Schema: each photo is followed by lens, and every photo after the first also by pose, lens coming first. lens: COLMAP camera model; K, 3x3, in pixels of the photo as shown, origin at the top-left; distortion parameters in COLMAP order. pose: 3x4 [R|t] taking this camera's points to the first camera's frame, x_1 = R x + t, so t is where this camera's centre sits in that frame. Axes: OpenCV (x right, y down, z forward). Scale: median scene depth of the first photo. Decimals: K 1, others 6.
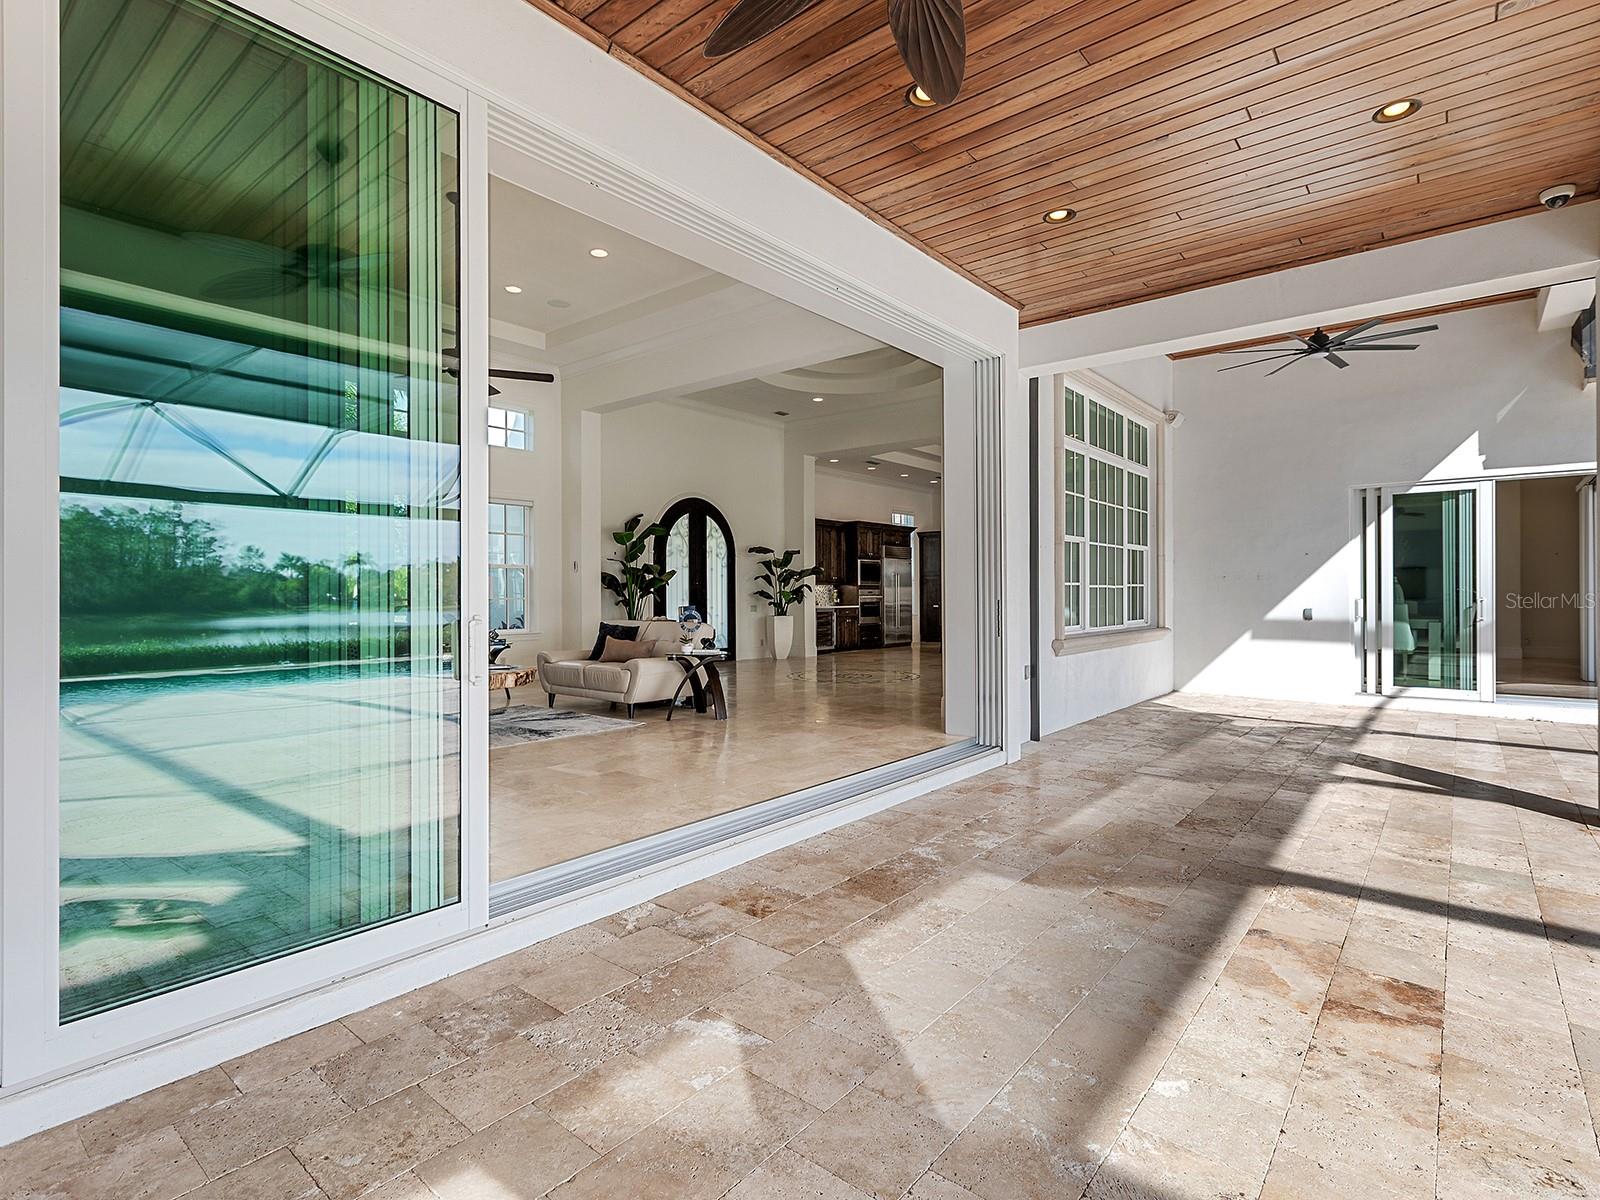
lens RADIAL K [[799.0, 0, 816.3], [0, 799.0, 602.1], [0, 0, 1]] dist [0.000949, -0.001371]
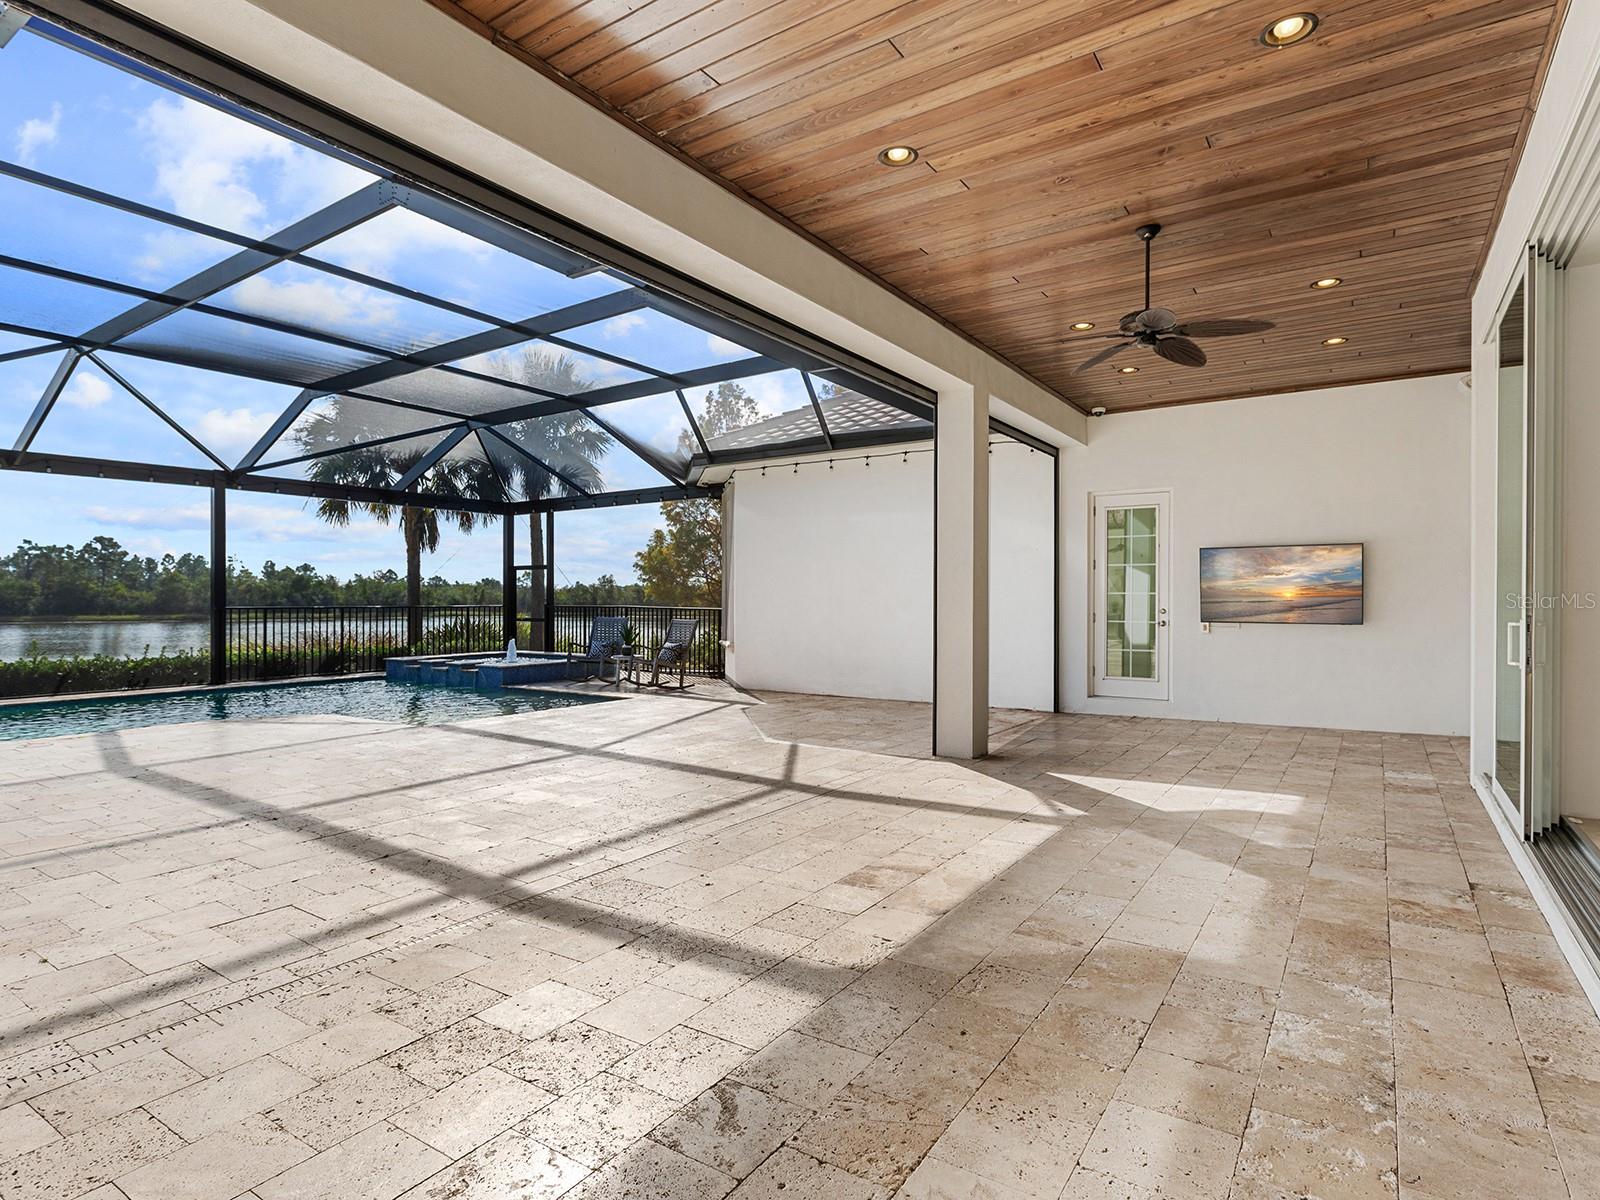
lens RADIAL K [[817.9, 0, 853.0], [0, 817.9, 531.7], [0, 0, 1]] dist [0.002453, 0.000221]
pose [[-0.992403, -0.010967, -0.122540, 0.738914], [-0.000992, 0.996700, -0.081172, 0.002171], [0.123026, -0.080434, -0.989139, 1.931726]]
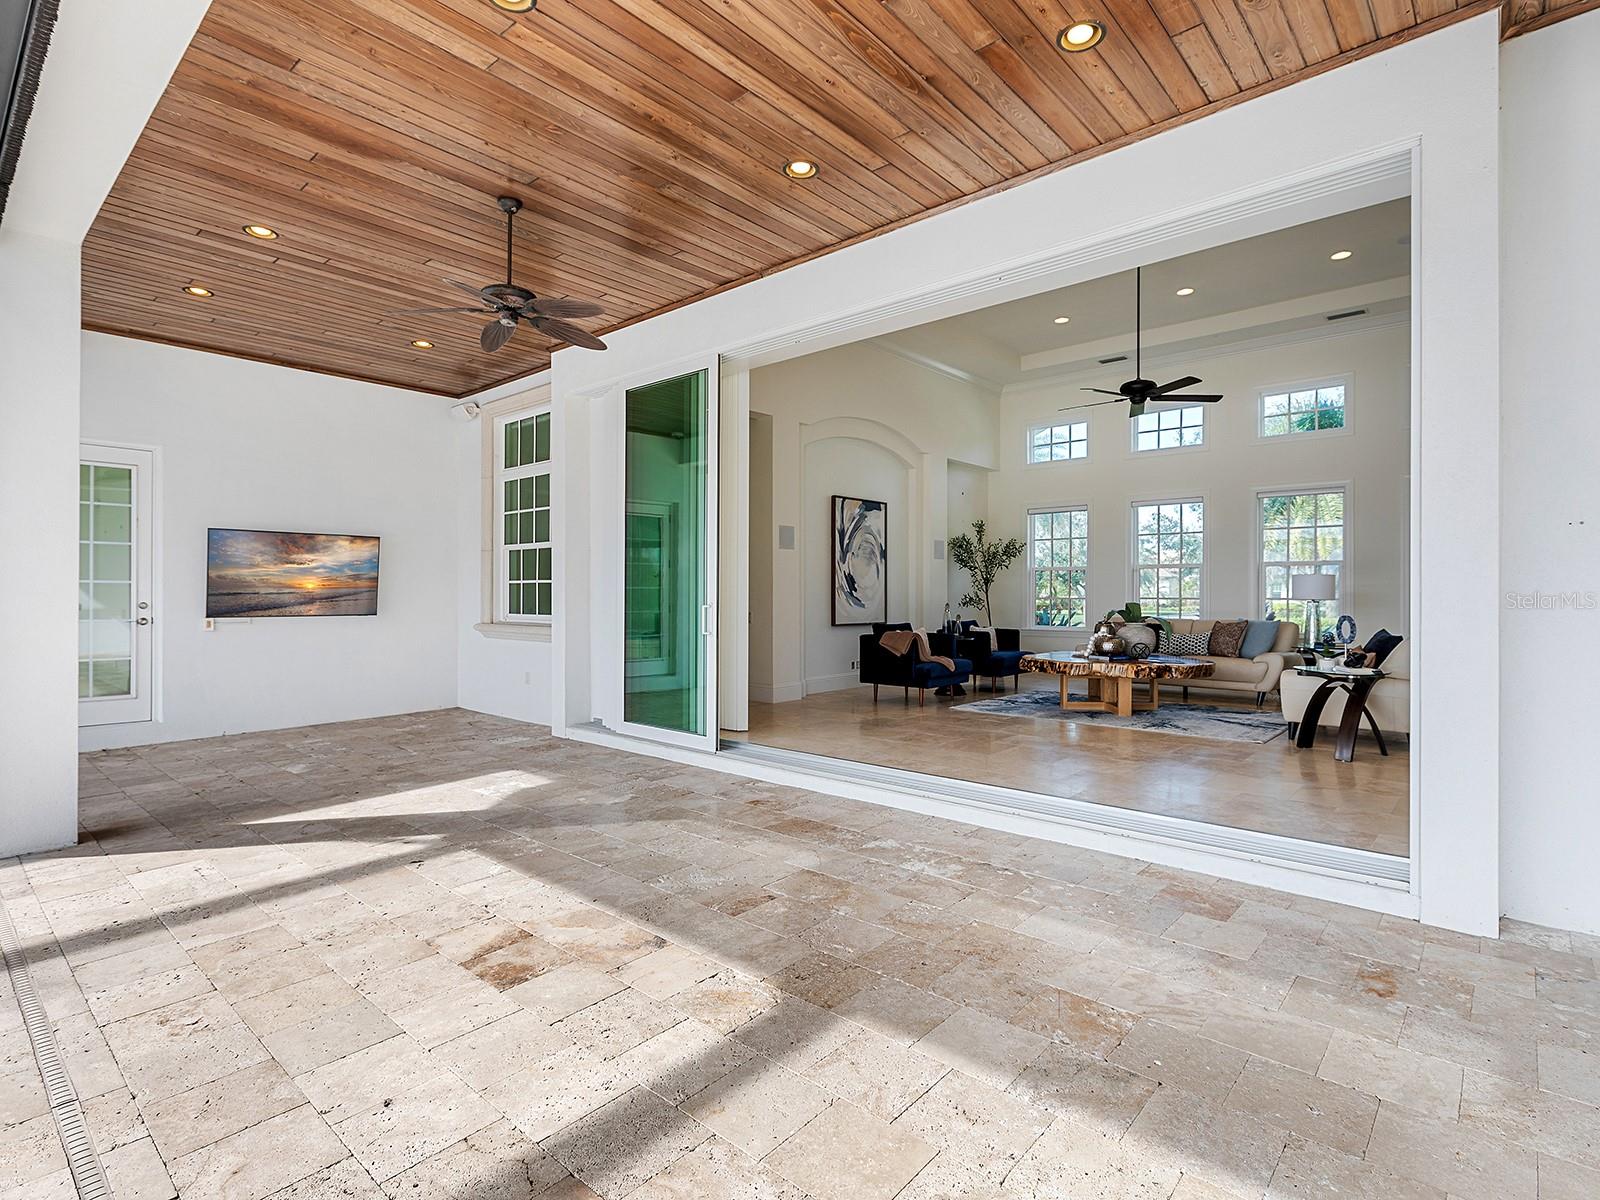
lens RADIAL K [[800.2, 0, 801.9], [0, 800.2, 591.2], [0, 0, 1]] dist [0.002126, 0.000160]
pose [[-0.043336, -0.000876, -0.999060, 1.397693], [-0.012916, 0.999917, -0.000316, -0.011476], [0.998977, 0.012890, -0.043344, 1.118343]]
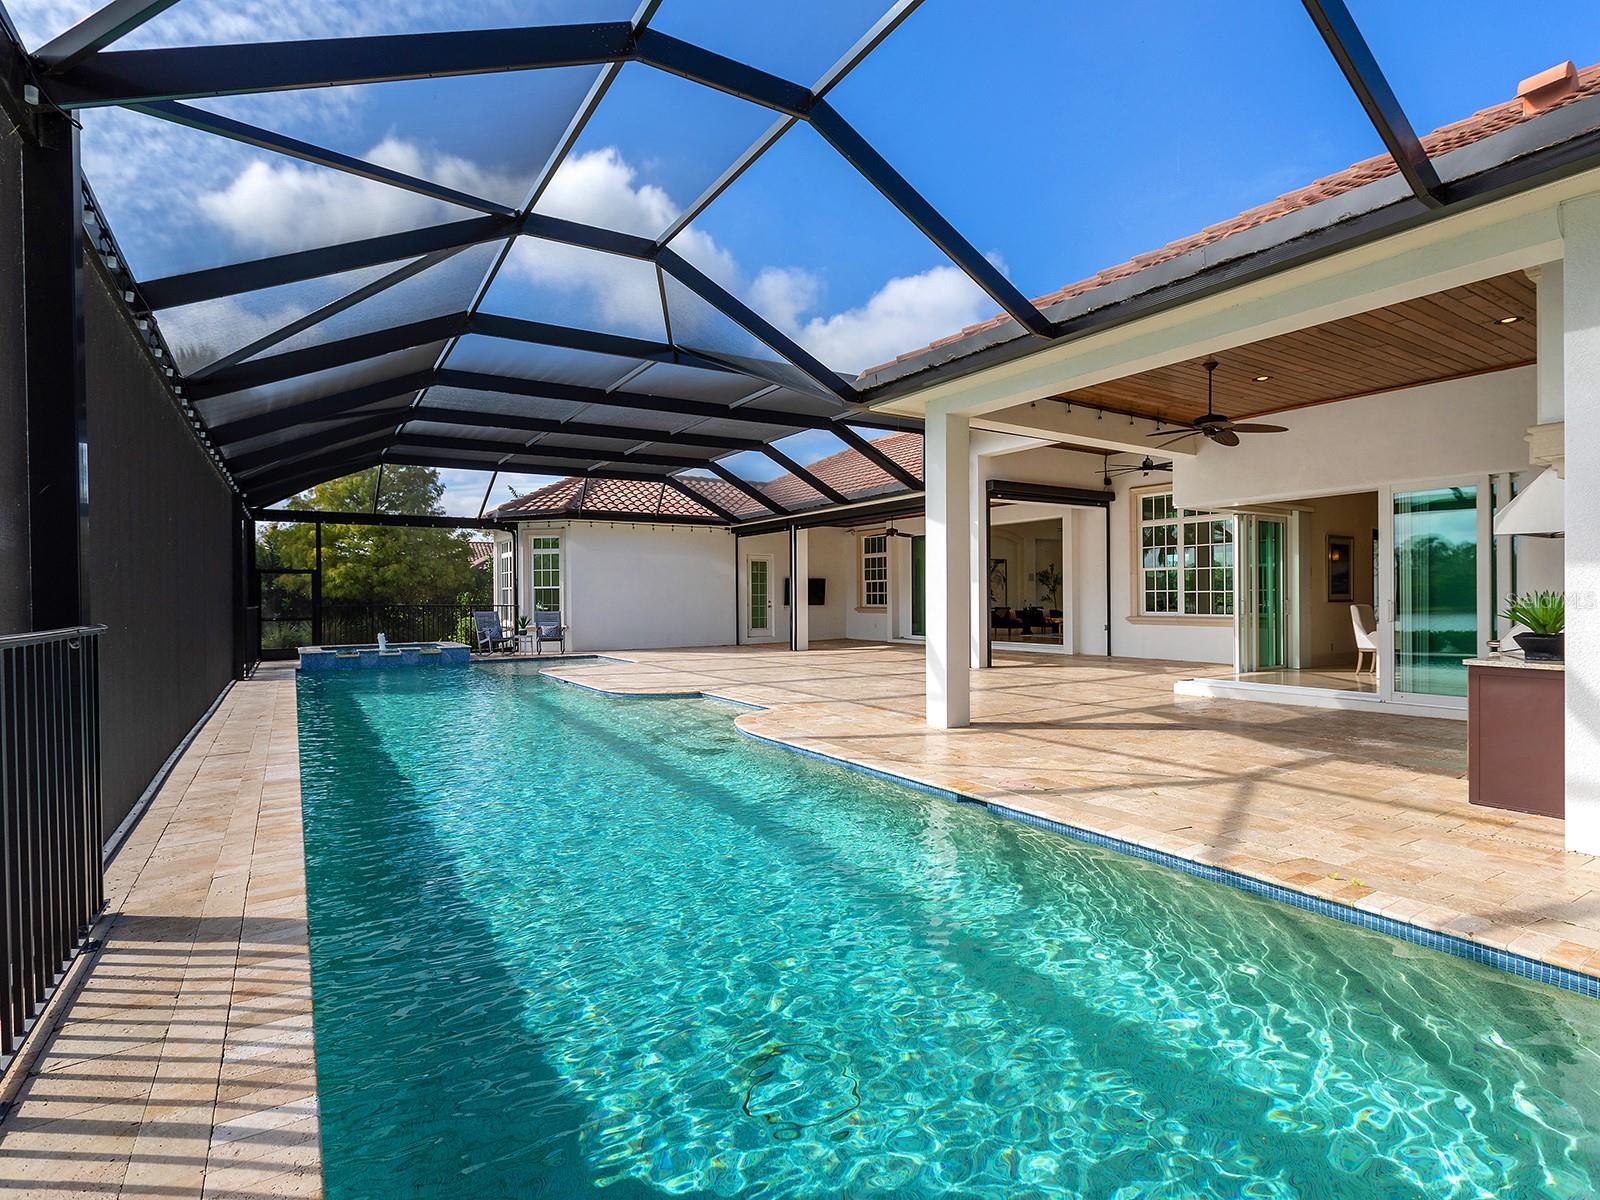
lens RADIAL K [[799.0, 0, 816.3], [0, 799.0, 602.1], [0, 0, 1]] dist [0.000949, -0.001371]
pose [[-0.300403, 0.015414, -0.953688, 6.016604], [0.000413, 0.999871, 0.016030, -0.065904], [0.953812, 0.004421, -0.300370, 1.834287]]
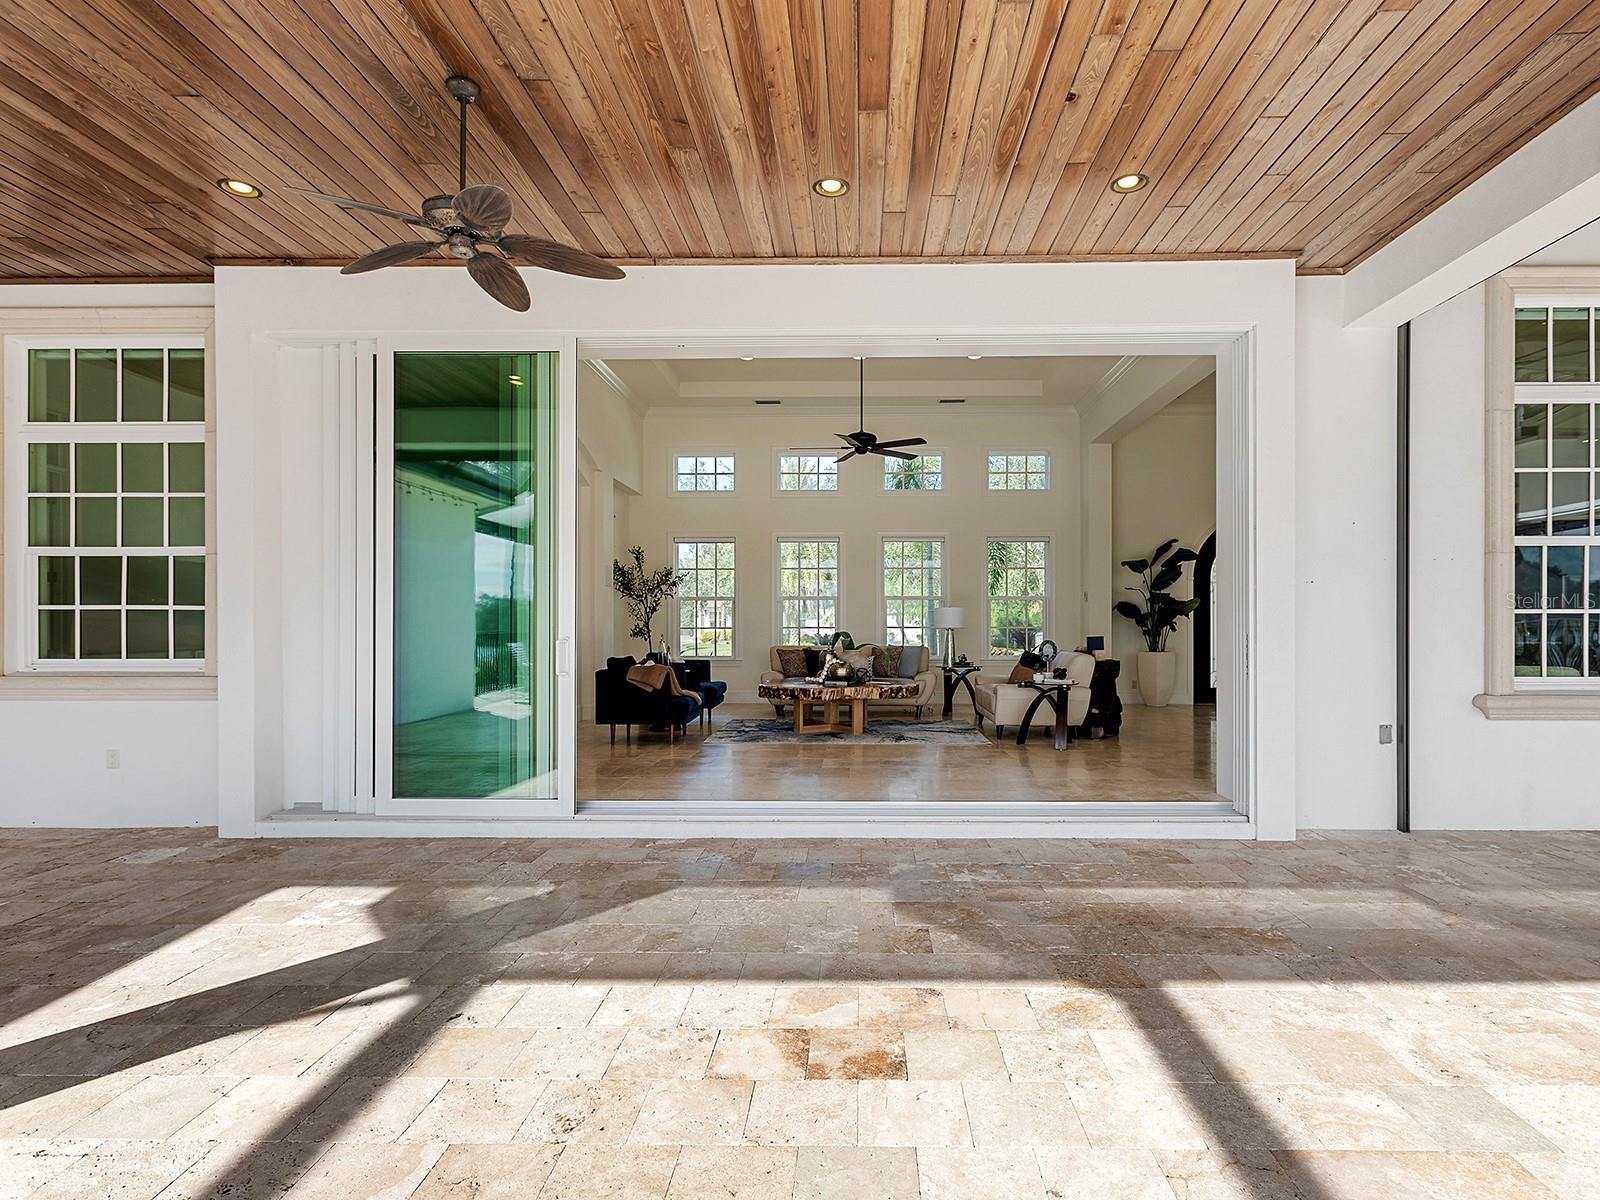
lens RADIAL K [[845.7, 0, 843.9], [0, 845.7, 624.2], [0, 0, 1]] dist [0.002027, 0.000570]
pose [[0.615540, 0.004564, -0.788092, 1.169168], [-0.010917, 0.999937, -0.002736, -0.008815], [0.788030, 0.010288, 0.615551, 0.290719]]
